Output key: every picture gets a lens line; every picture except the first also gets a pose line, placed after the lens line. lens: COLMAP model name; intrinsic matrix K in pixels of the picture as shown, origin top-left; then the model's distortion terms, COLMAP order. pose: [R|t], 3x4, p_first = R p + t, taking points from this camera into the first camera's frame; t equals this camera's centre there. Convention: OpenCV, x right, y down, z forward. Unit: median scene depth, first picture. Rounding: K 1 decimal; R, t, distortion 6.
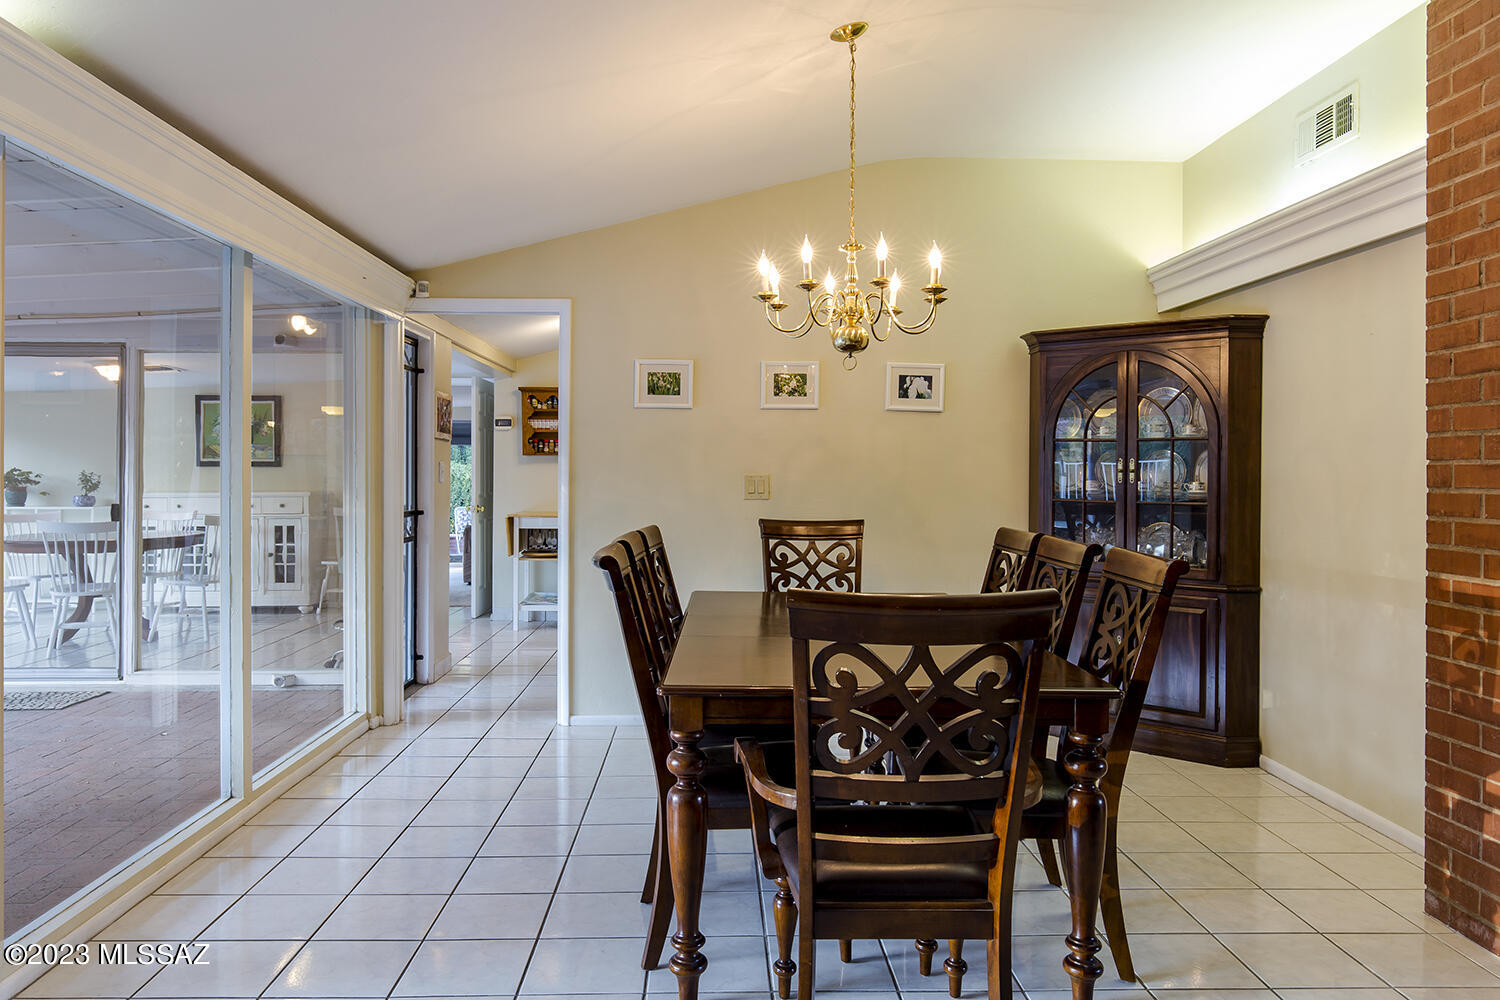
lens RADIAL K [[1038.3, 0, 750.0], [0, 1038.3, 500.0], [0, 0, 1]] dist [0.007136, 0.002009]
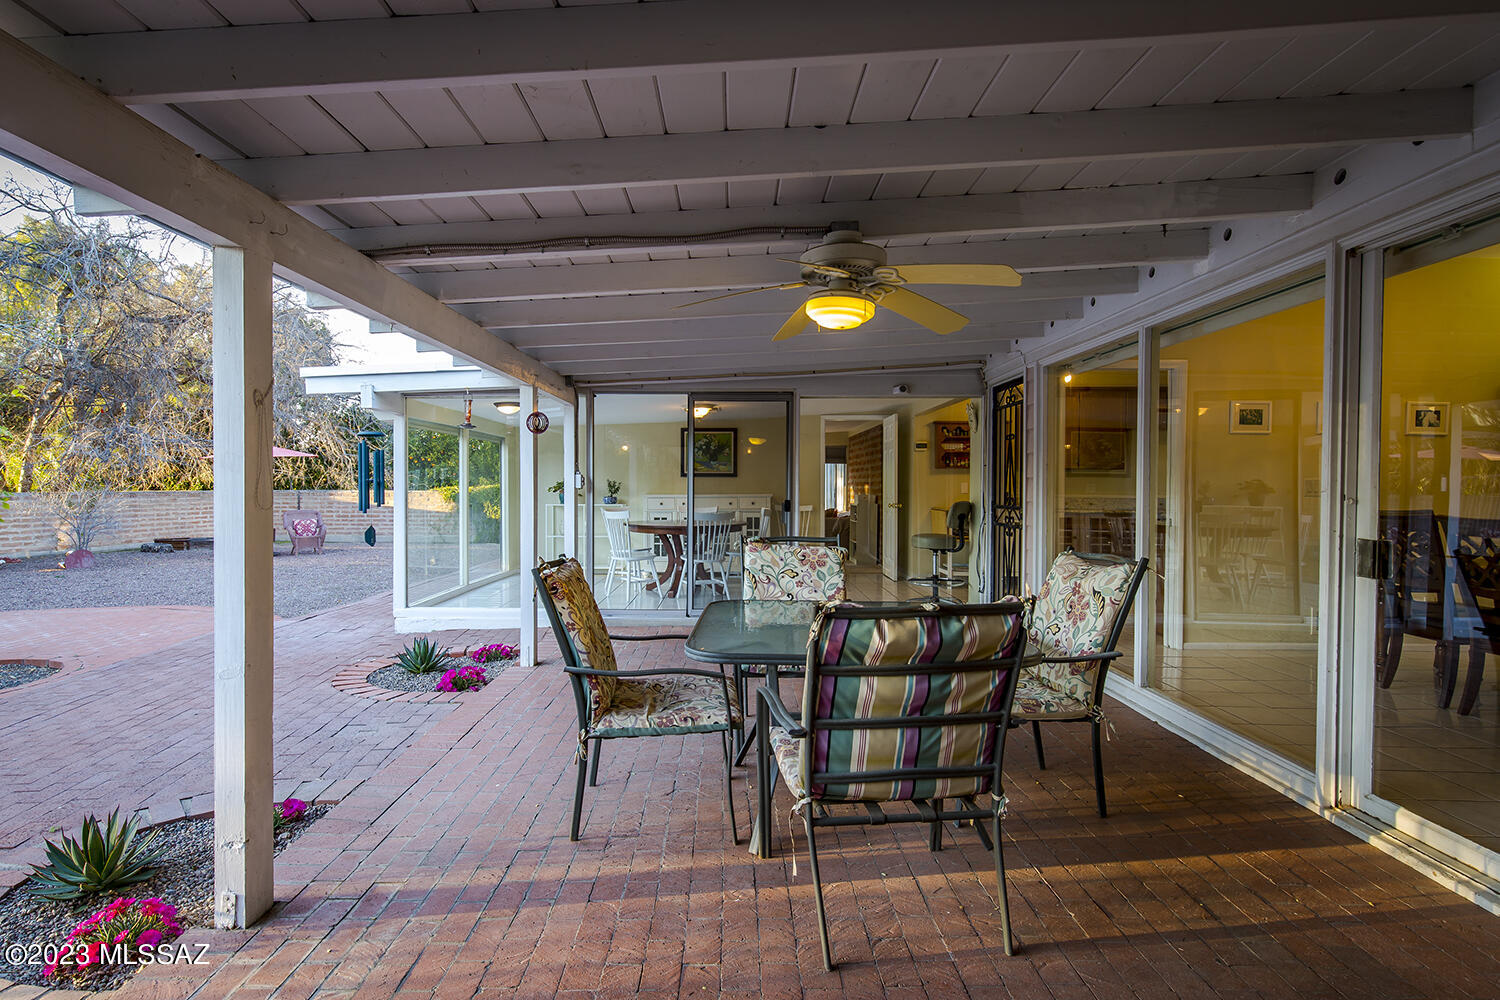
lens RADIAL K [[766.8, 0, 715.2], [0, 766.8, 500.2], [0, 0, 1]] dist [-0.000444, -0.000004]
pose [[0.998152, 0.002783, -0.060709, -0.440655], [-0.003263, 0.999964, -0.007809, 0.009474], [0.060685, 0.007993, 0.998125, -0.072380]]
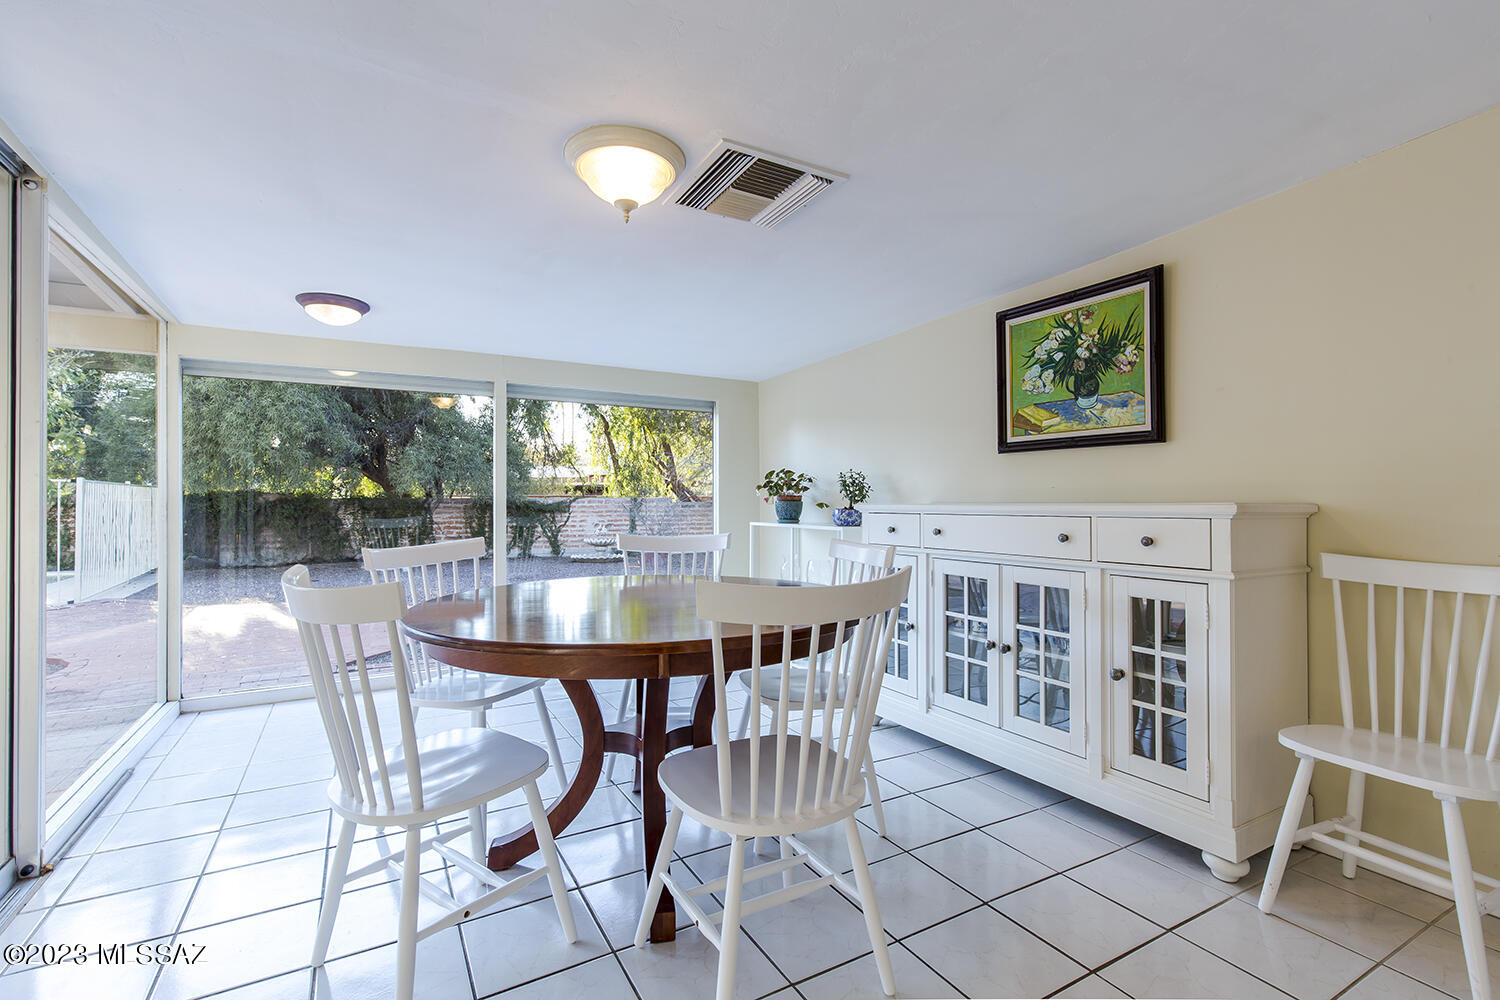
lens RADIAL K [[676.3, 0, 750.0], [0, 676.3, 500.0], [0, 0, 1]] dist [0.005549, 0.000522]
pose [[0.462375, -0.003591, -0.886677, -0.311558], [-0.018348, 0.999739, -0.013617, -0.003409], [0.886494, 0.022565, 0.462189, 0.780148]]
